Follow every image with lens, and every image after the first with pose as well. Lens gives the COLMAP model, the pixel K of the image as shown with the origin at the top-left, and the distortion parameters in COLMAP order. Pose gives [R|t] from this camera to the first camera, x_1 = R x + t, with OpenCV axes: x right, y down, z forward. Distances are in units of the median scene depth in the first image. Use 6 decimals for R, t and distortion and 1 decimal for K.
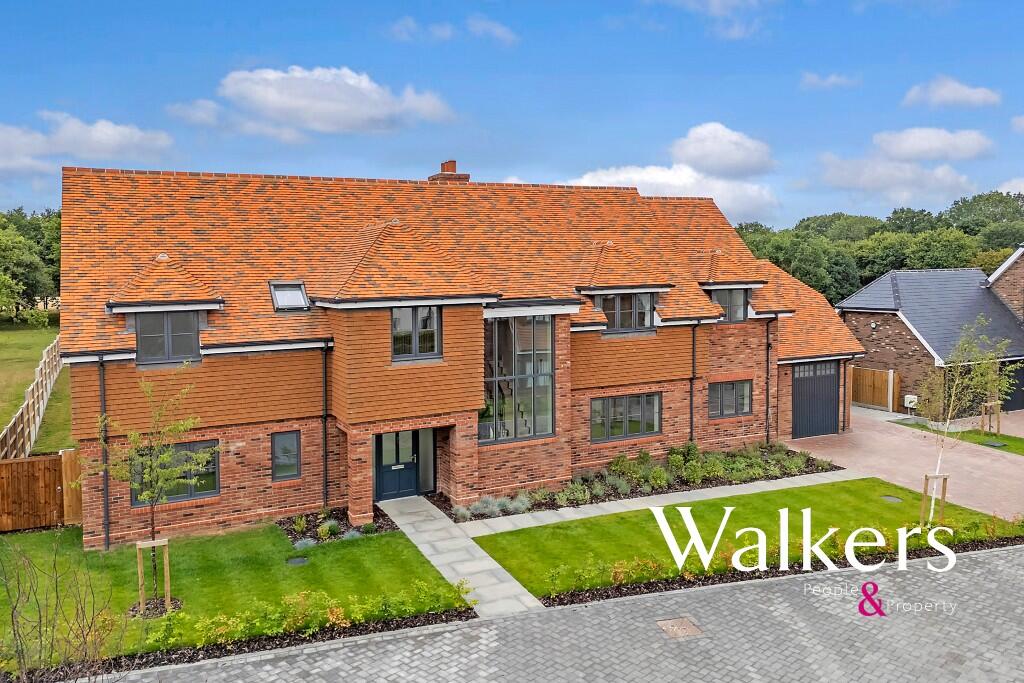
lens RADIAL K [[790.0, 0, 513.2], [0, 790.0, 306.6], [0, 0, 1]] dist [-0.002709, -0.008402]
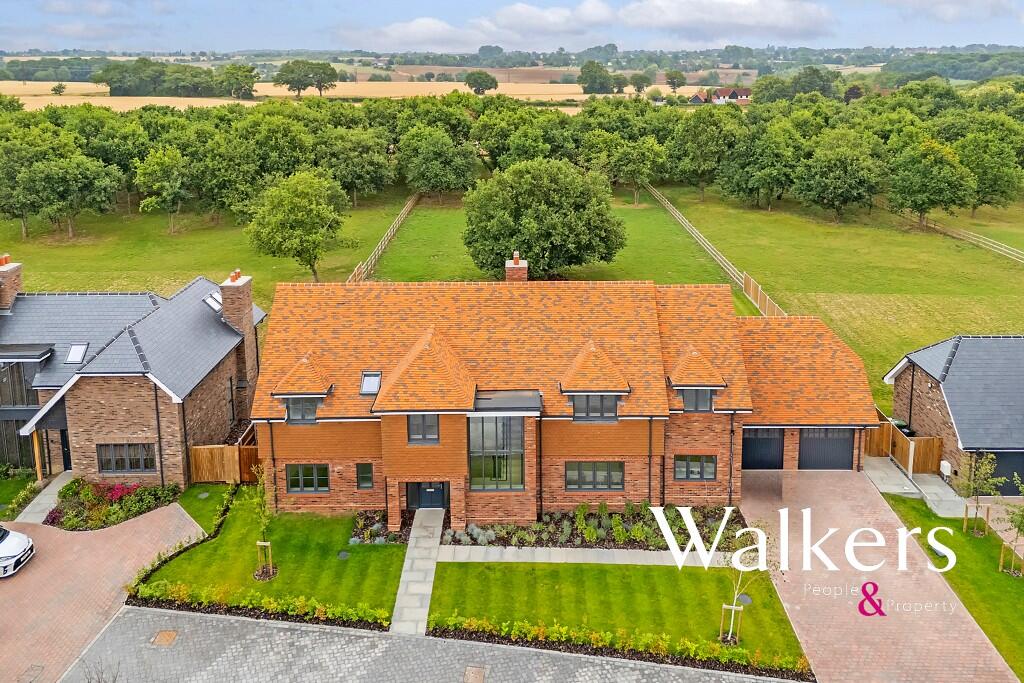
lens RADIAL K [[768.4, 0, 512.8], [0, 768.4, 148.2], [0, 0, 1]] dist [0.013026, 0.002583]
pose [[0.898406, 0.052222, -0.436050, 0.667162], [-0.026731, 0.997566, 0.064396, -0.613110], [0.438352, -0.046198, 0.897615, -0.335985]]
